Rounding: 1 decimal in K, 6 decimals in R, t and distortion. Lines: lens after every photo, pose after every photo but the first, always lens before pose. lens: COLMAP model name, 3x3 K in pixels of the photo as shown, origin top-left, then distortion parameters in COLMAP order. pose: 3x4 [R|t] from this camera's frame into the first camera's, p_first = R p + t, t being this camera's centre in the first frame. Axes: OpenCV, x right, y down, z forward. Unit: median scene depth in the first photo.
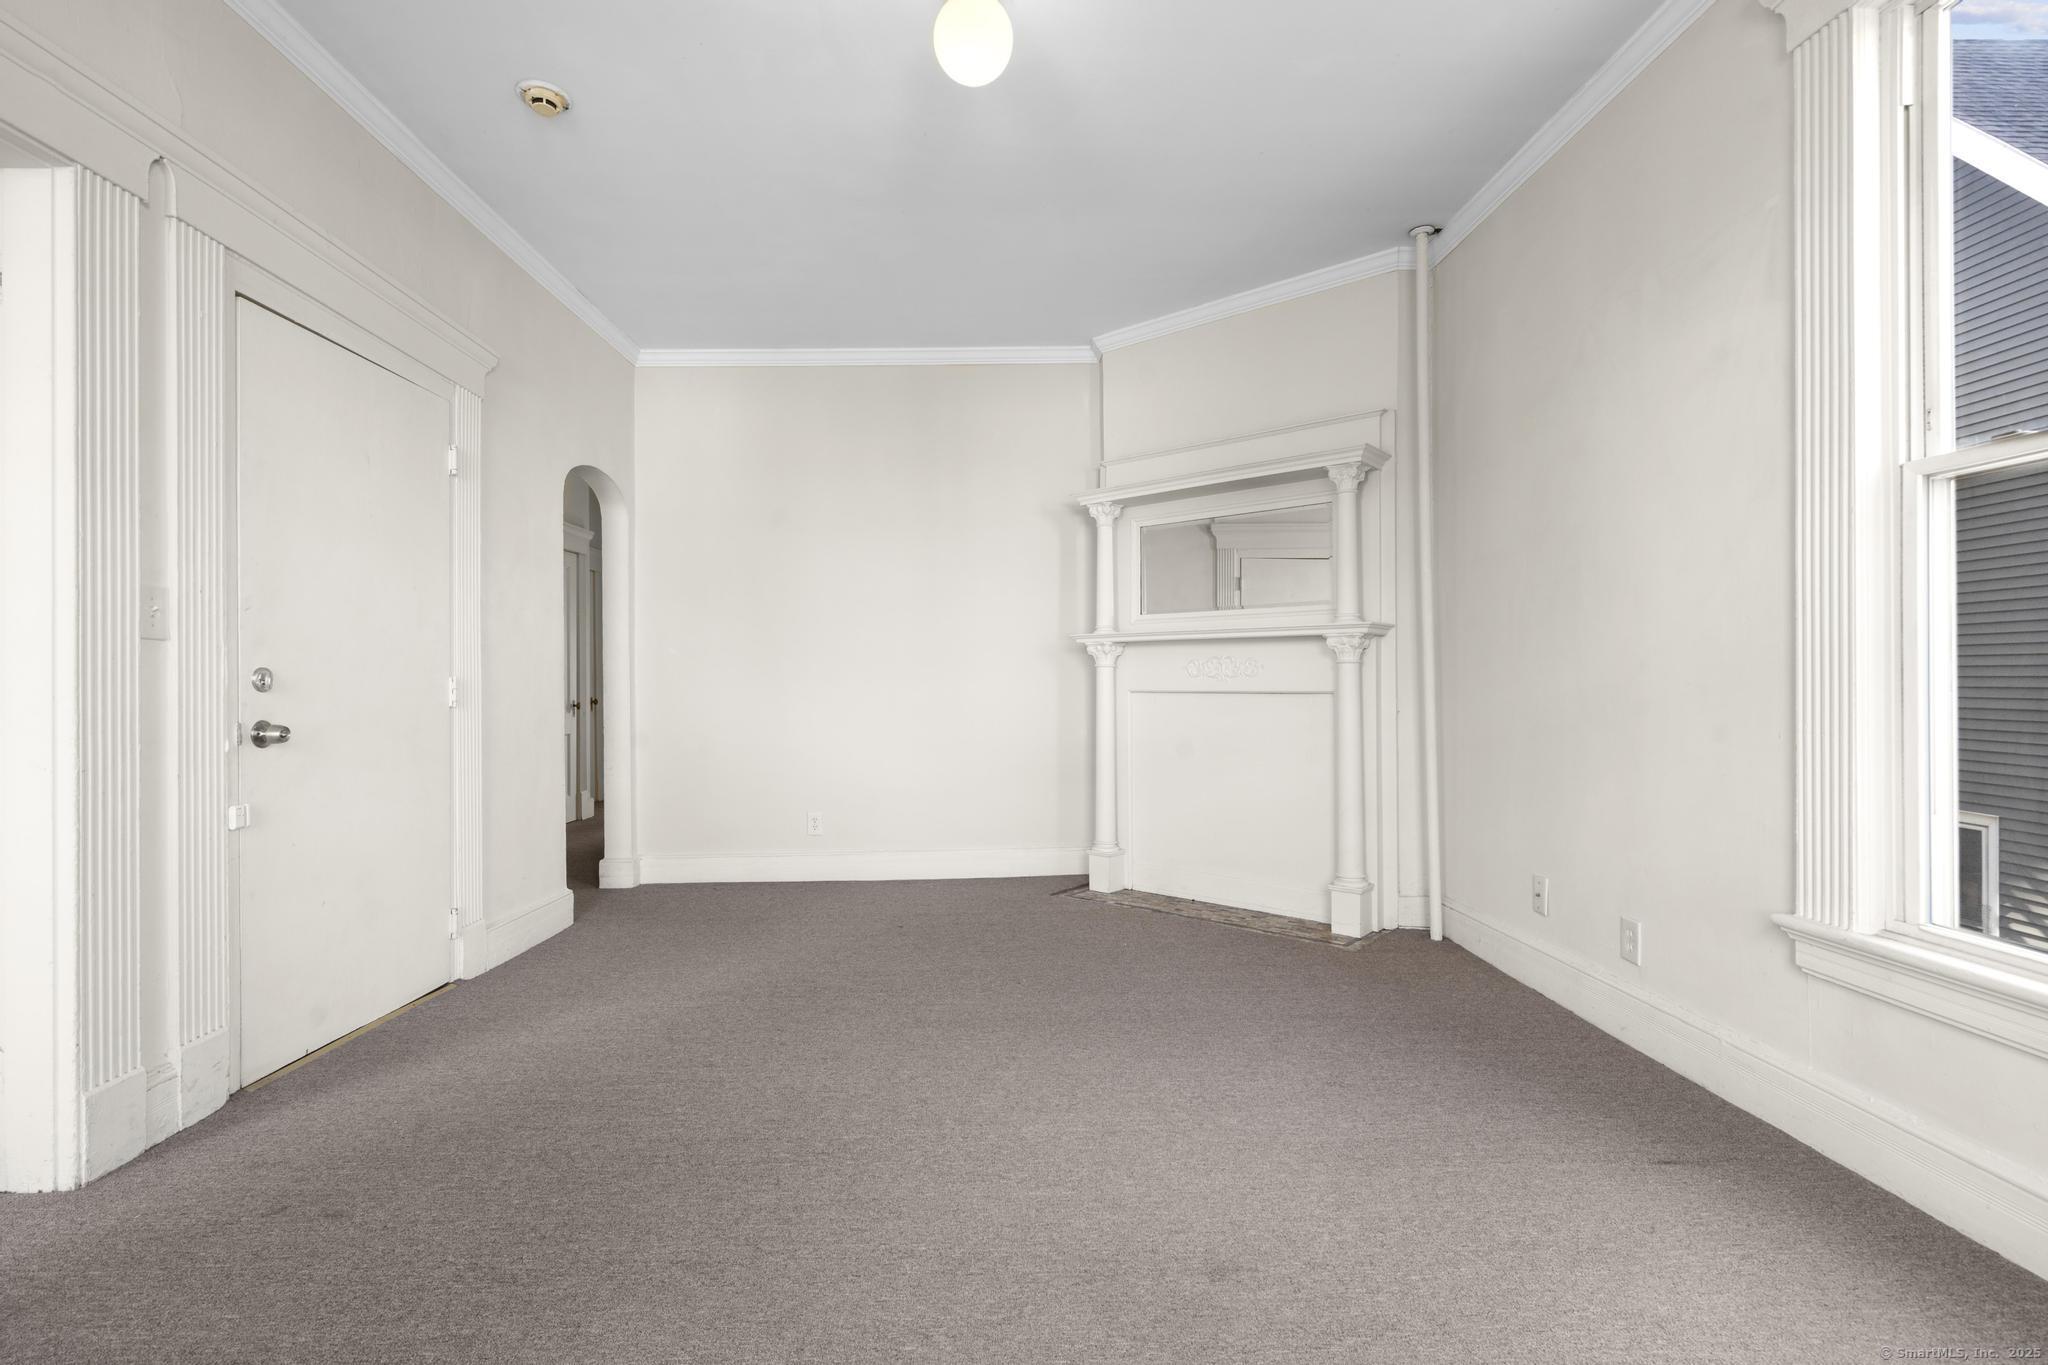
lens RADIAL K [[932.5, 0, 1013.5], [0, 932.5, 681.0], [0, 0, 1]] dist [0.000721, 0.001790]
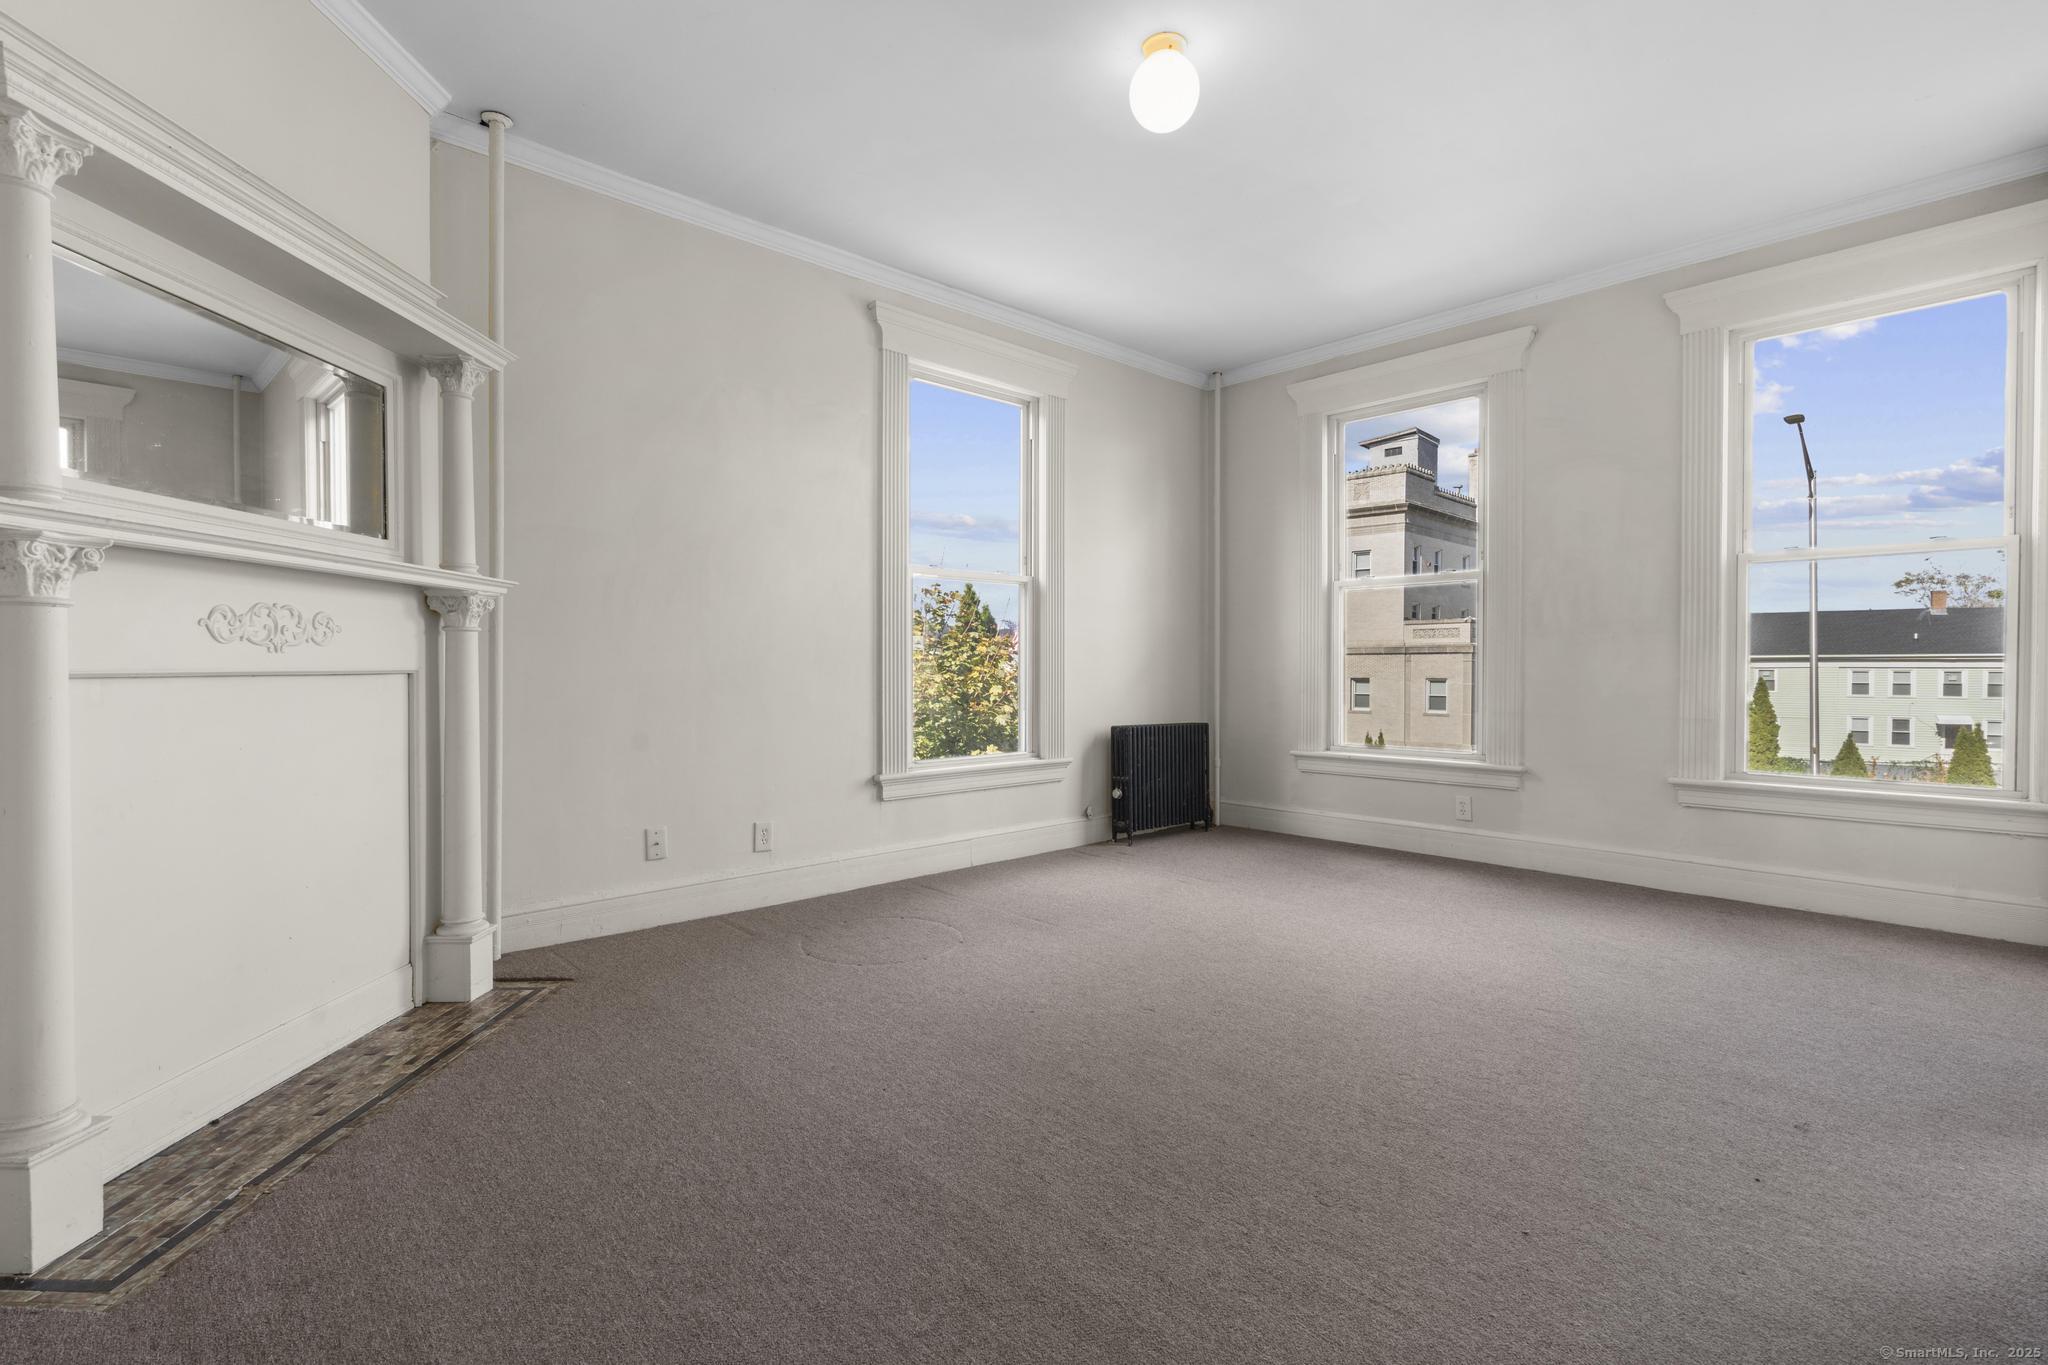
lens RADIAL K [[932.5, 0, 1013.5], [0, 932.5, 681.0], [0, 0, 1]] dist [0.000721, 0.001790]
pose [[-0.658766, -0.006033, 0.752324, -0.758662], [0.002429, 0.999946, 0.010145, 0.021004], [-0.752344, 0.008511, -0.658716, 1.808419]]
